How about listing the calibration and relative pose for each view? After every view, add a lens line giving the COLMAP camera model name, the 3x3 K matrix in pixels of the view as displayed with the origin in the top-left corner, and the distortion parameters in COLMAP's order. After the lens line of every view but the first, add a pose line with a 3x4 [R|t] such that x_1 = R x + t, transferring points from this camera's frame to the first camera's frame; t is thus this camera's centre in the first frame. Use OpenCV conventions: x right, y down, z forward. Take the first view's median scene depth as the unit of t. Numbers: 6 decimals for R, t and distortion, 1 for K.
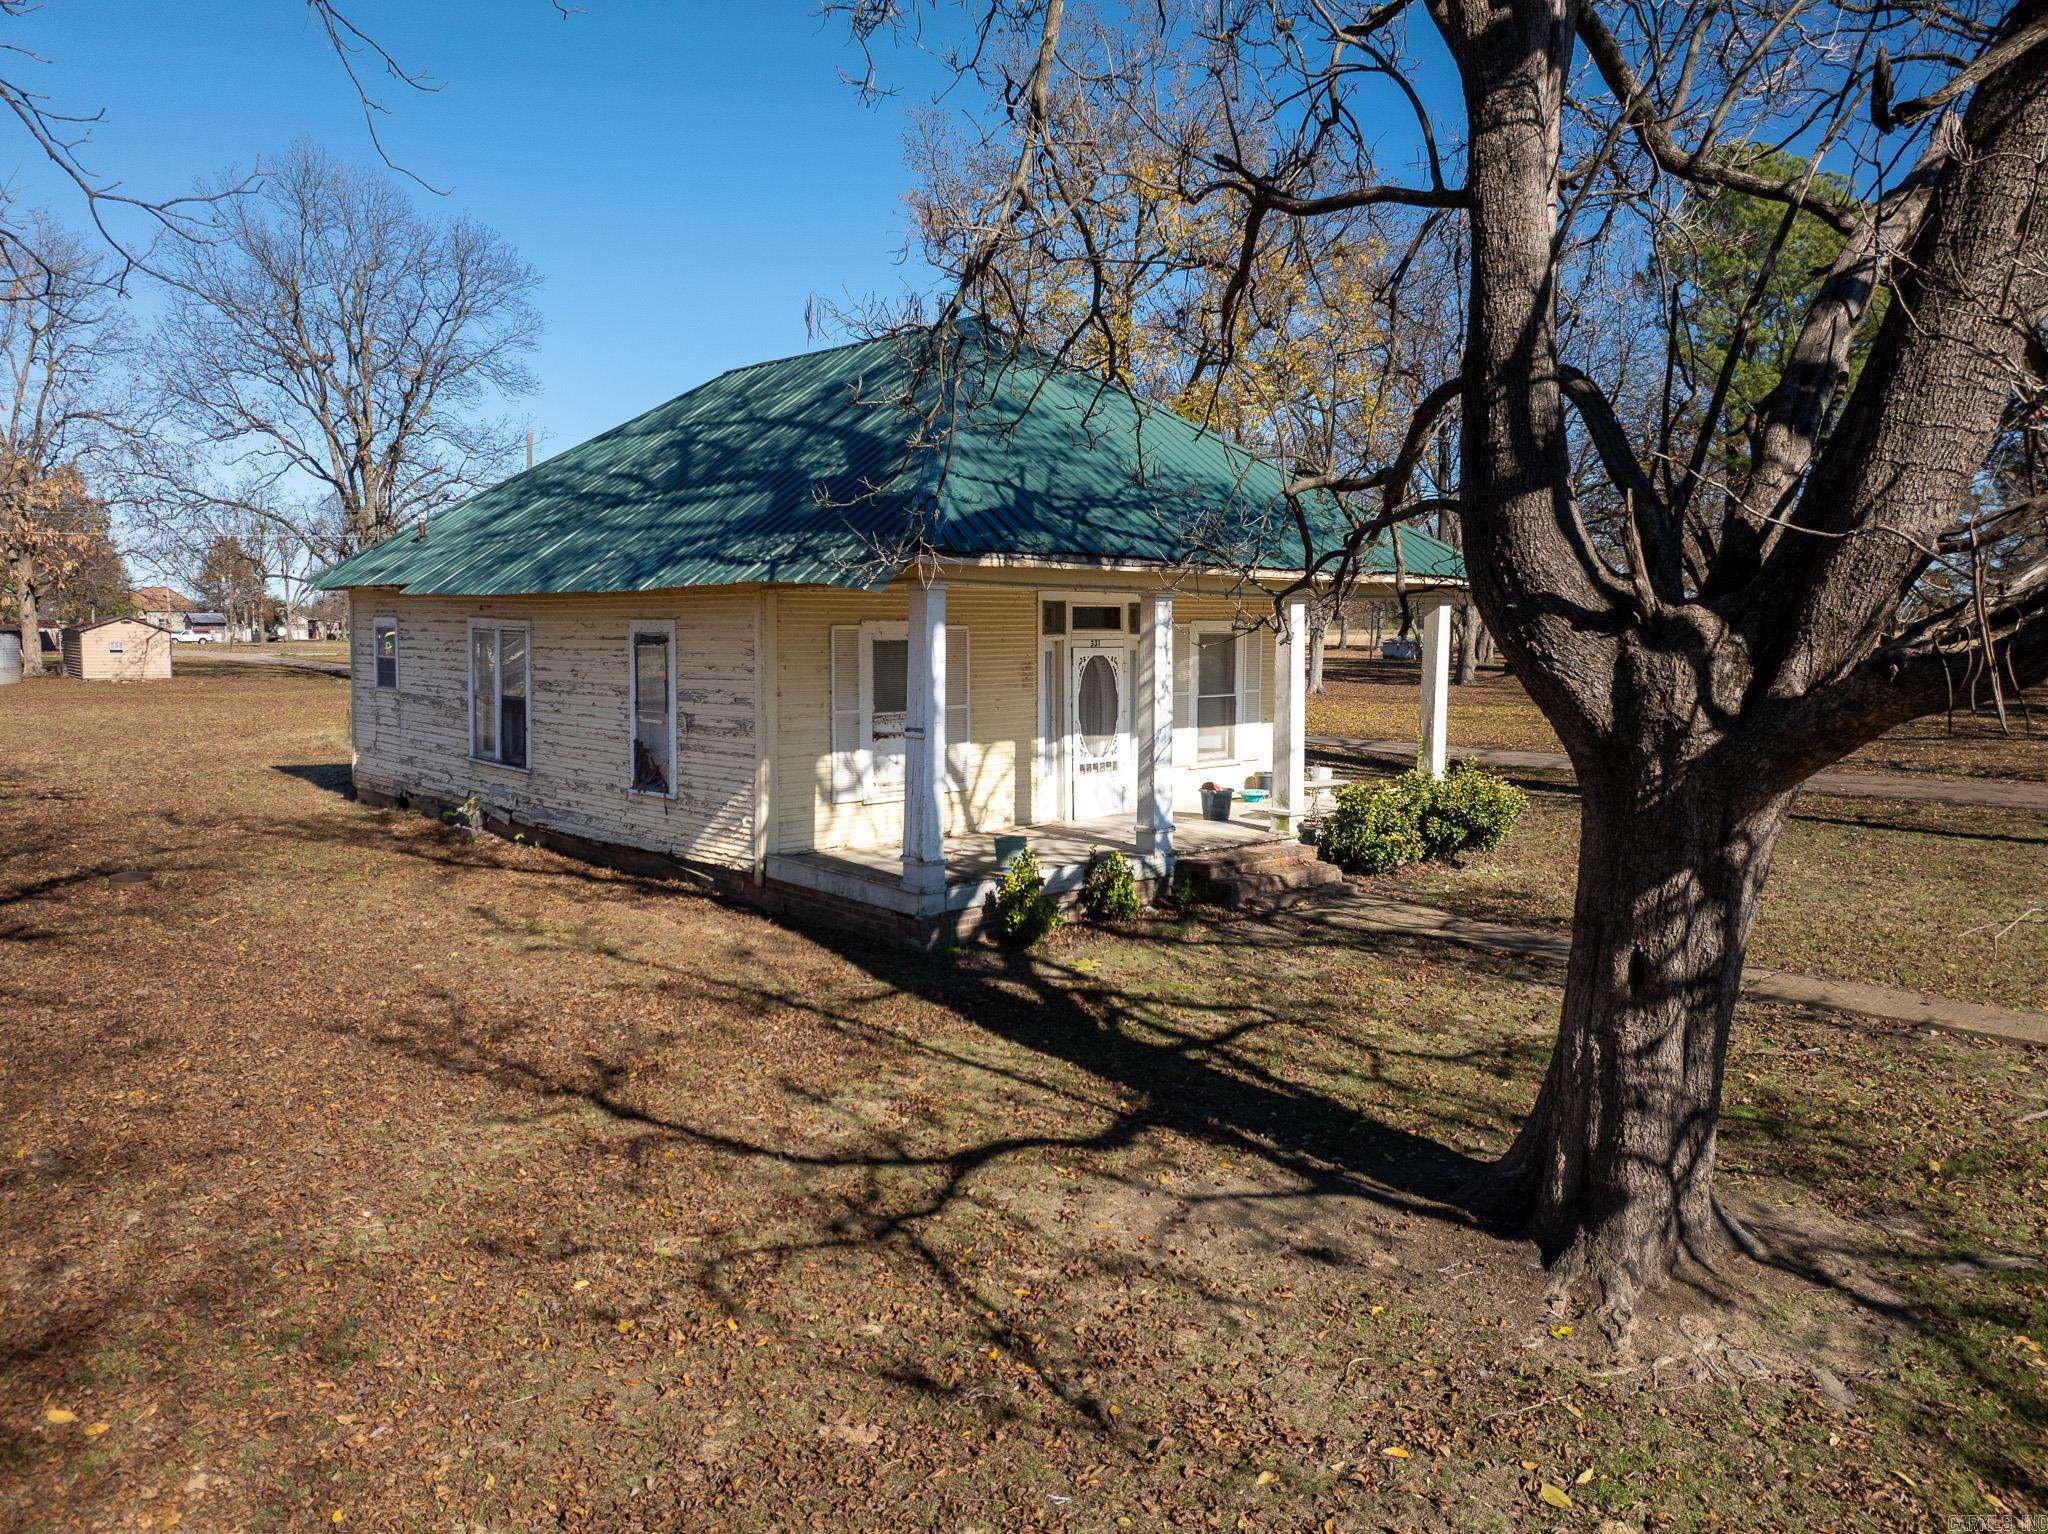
lens RADIAL K [[1432.7, 0, 1021.5], [0, 1432.7, 761.4], [0, 0, 1]] dist [-0.012455, -0.002668]
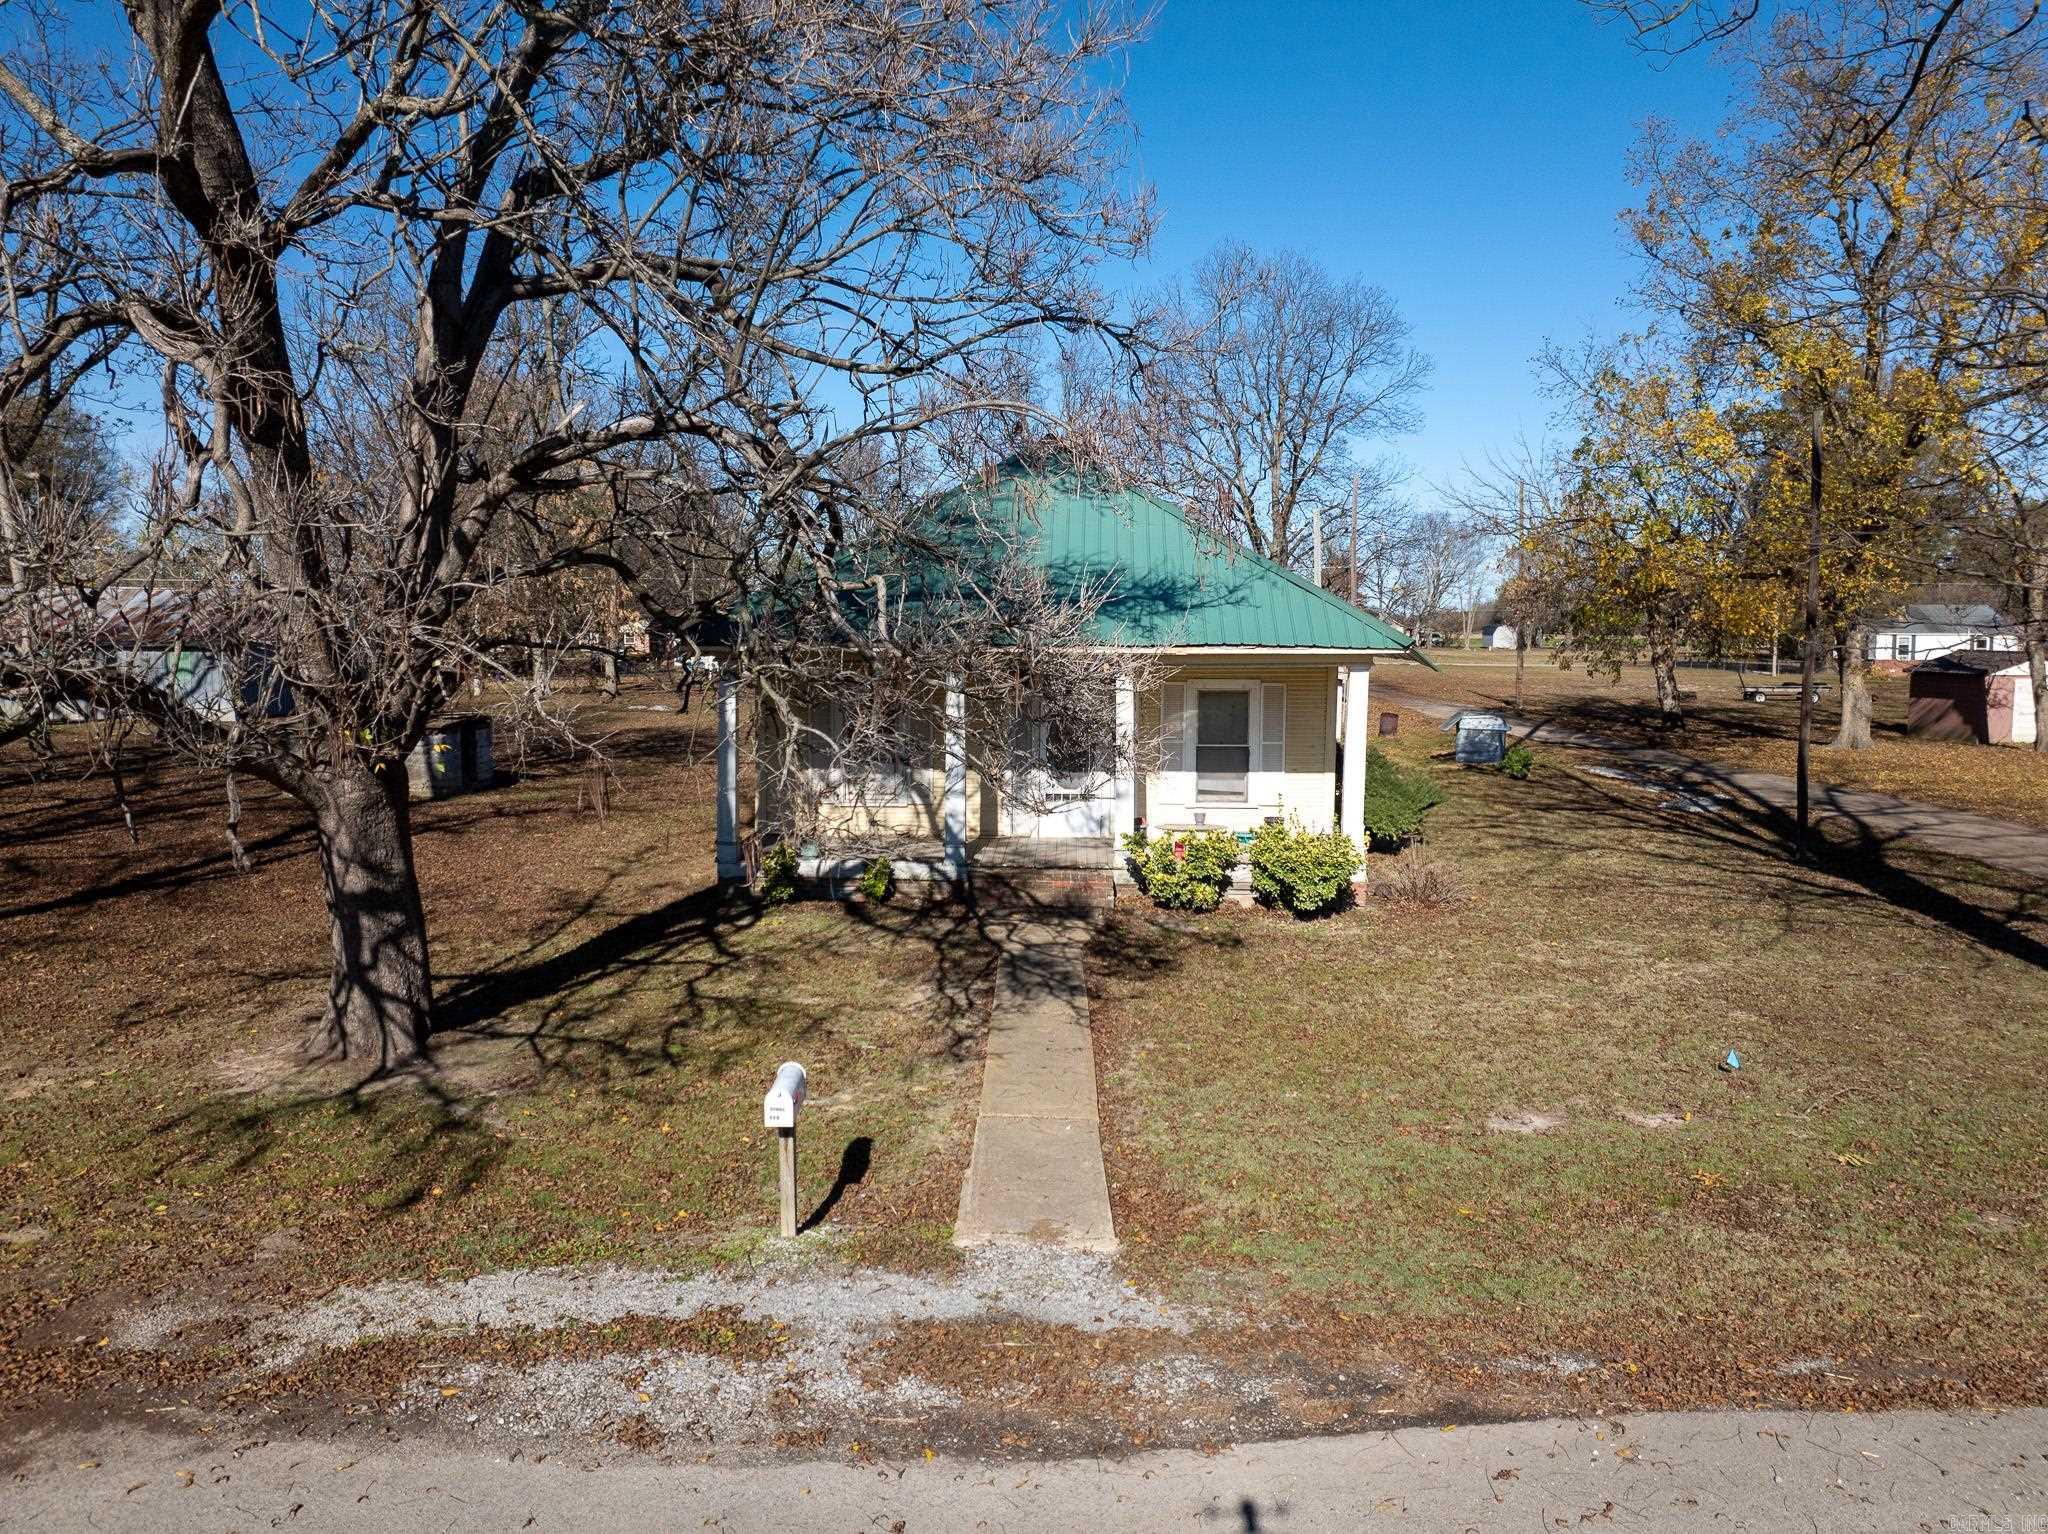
lens RADIAL K [[1432.7, 0, 1020.0], [0, 1432.7, 767.6], [0, 0, 1]] dist [-0.012455, -0.002668]
pose [[0.695826, 0.071775, -0.714615, 0.919661], [-0.069179, 0.997065, 0.032783, -0.060164], [0.714871, 0.026625, 0.698749, 0.109654]]
